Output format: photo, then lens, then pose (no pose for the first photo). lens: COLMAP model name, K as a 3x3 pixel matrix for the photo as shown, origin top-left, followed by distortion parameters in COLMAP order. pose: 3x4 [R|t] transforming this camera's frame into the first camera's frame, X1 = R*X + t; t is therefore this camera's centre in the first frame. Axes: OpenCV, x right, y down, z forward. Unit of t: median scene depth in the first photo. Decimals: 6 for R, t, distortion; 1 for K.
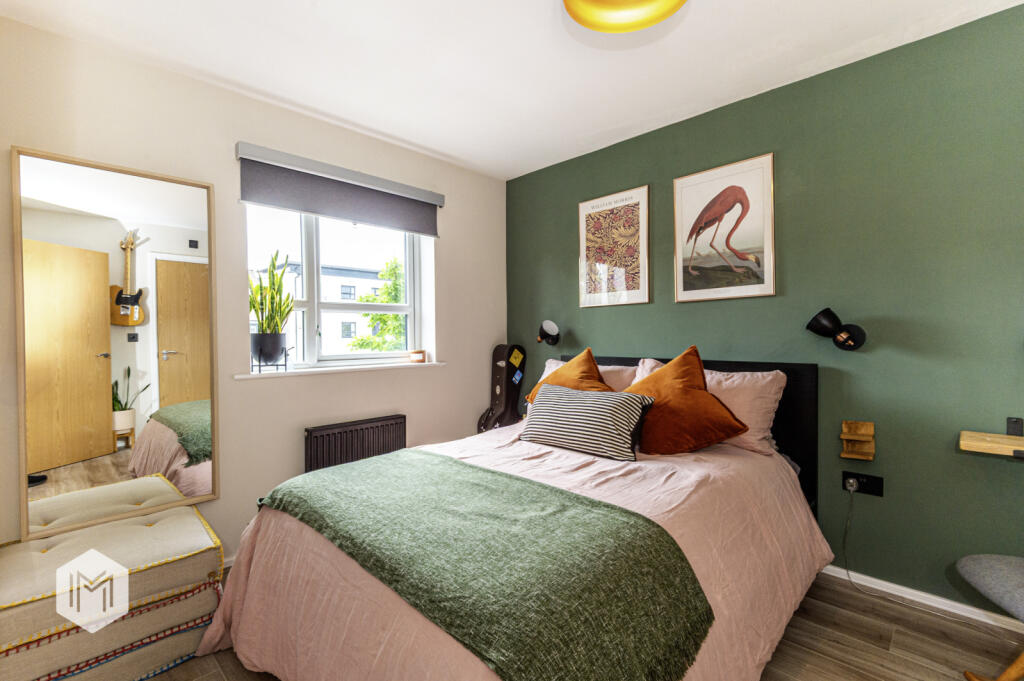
lens RADIAL K [[452.0, 0, 514.6], [0, 452.0, 340.9], [0, 0, 1]] dist [0.044843, -0.020745]
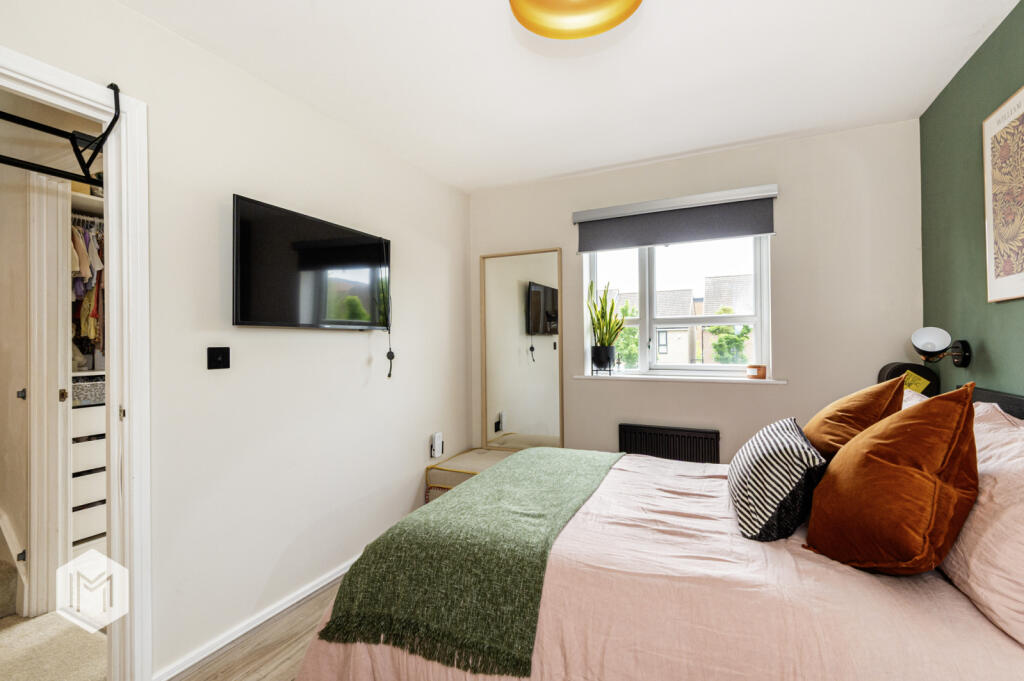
lens RADIAL K [[452.0, 0, 514.6], [0, 452.0, 340.9], [0, 0, 1]] dist [0.044843, -0.020745]
pose [[0.340664, 0.000722, -0.940185, 0.767057], [-0.006295, 0.999979, -0.001513, -0.035510], [0.940164, 0.006434, 0.340662, 0.393842]]
